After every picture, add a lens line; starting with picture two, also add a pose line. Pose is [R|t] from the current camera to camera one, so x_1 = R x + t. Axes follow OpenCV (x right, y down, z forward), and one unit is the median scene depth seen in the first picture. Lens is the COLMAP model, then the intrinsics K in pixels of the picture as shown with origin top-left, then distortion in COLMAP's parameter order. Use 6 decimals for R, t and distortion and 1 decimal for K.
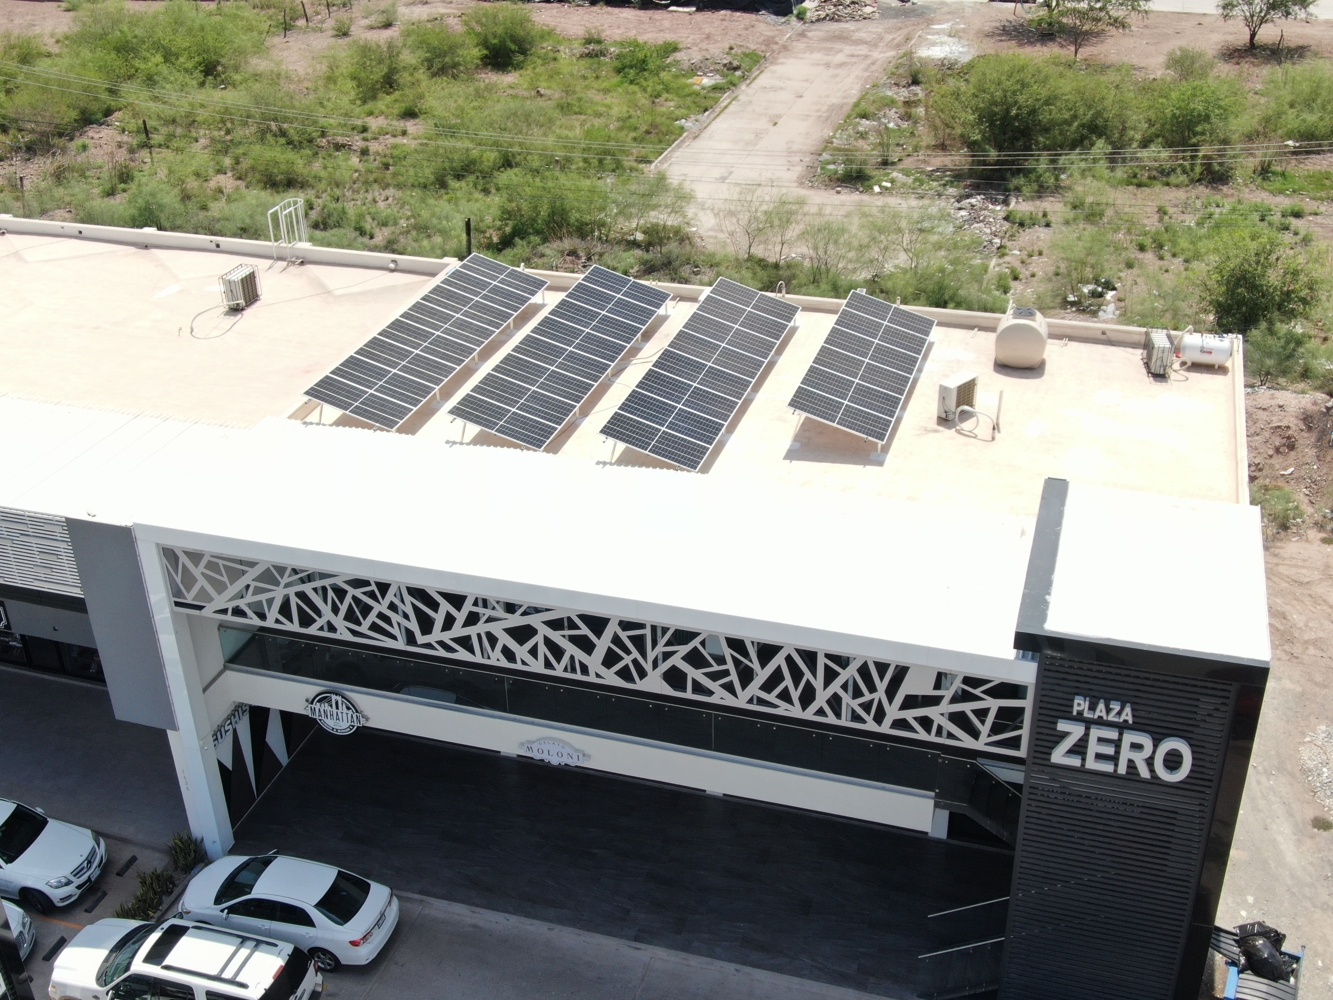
lens RADIAL K [[1537.1, 0, 666.5], [0, 1537.1, 500.0], [0, 0, 1]] dist [0.037677, -0.005511]
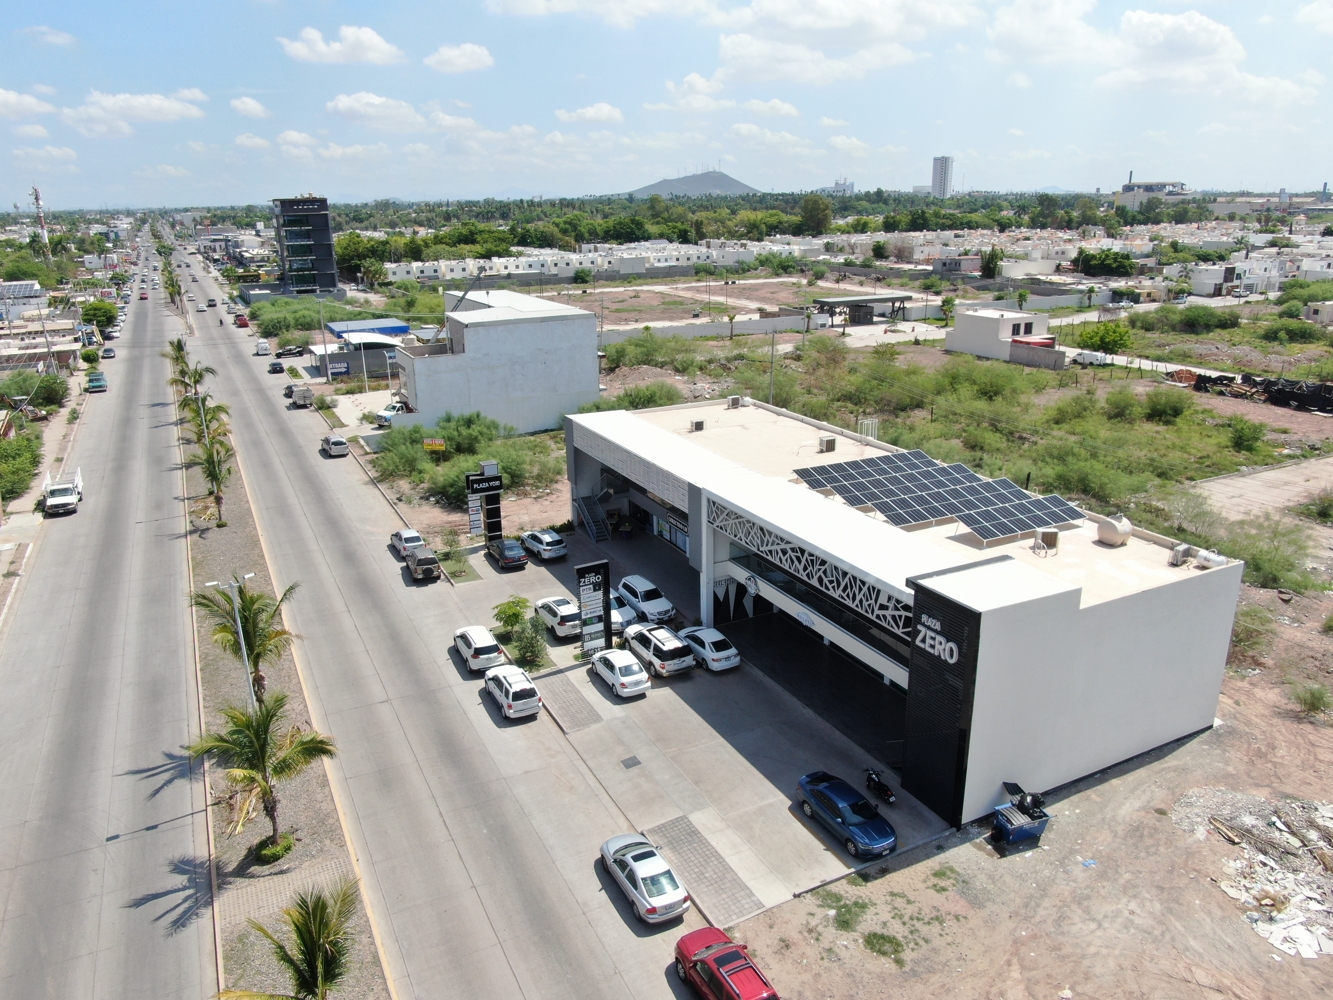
lens RADIAL K [[932.7, 0, 666.5], [0, 932.7, 500.0], [0, 0, 1]] dist [-0.004366, -0.000697]
pose [[0.708064, 0.229451, -0.667831, 0.810307], [-0.348187, 0.936221, -0.047501, 0.151705], [0.614338, 0.266164, 0.742796, -0.319212]]
